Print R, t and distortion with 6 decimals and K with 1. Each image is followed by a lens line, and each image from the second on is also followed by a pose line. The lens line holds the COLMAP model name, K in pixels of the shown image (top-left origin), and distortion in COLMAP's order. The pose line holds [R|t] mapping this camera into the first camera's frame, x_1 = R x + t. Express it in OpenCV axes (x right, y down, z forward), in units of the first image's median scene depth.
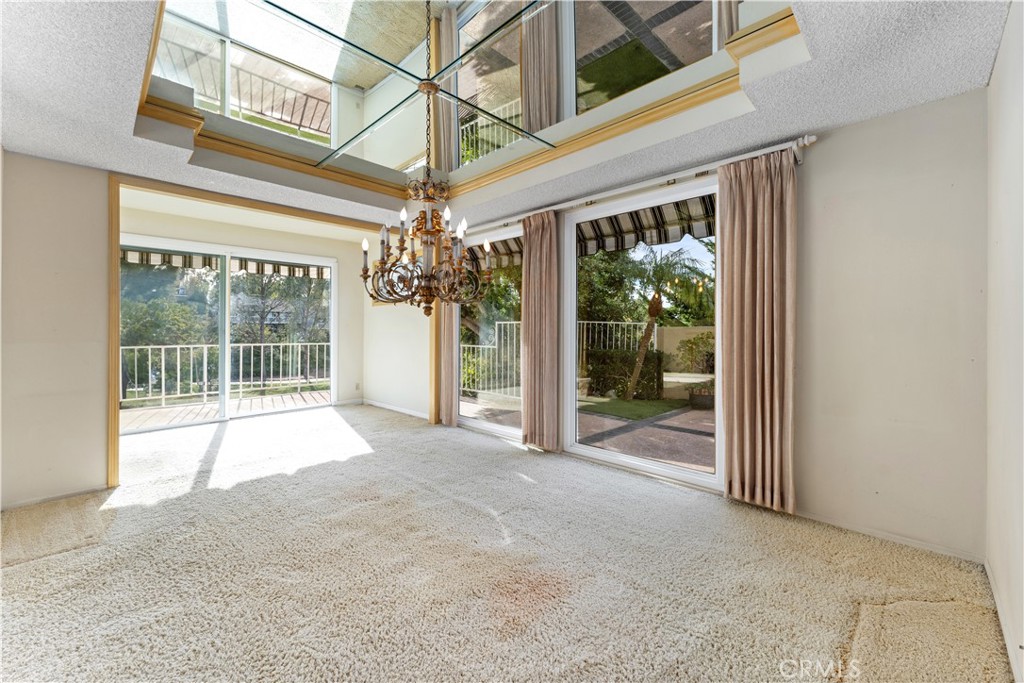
lens RADIAL K [[416.3, 0, 512.0], [0, 416.3, 341.5], [0, 0, 1]] dist [-0.000514, 0.000039]
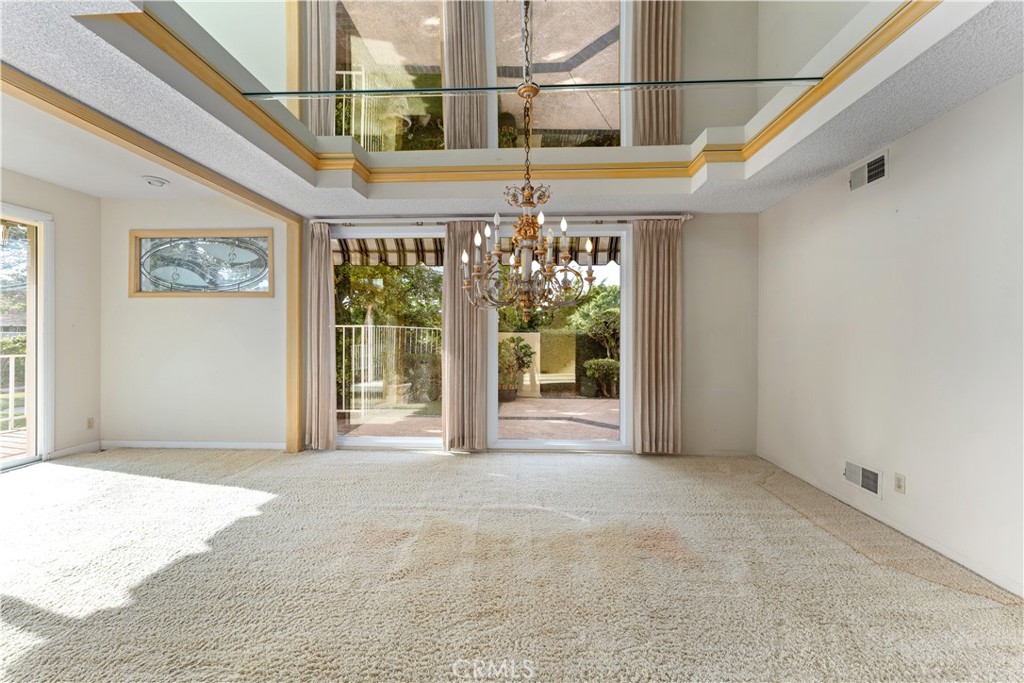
lens RADIAL K [[416.3, 0, 512.0], [0, 416.3, 341.5], [0, 0, 1]] dist [-0.000514, 0.000039]
pose [[0.738167, -0.006847, 0.674583, -0.707778], [0.015910, 0.999847, -0.007261, -0.001989], [-0.674430, 0.016092, 0.738163, 0.224542]]
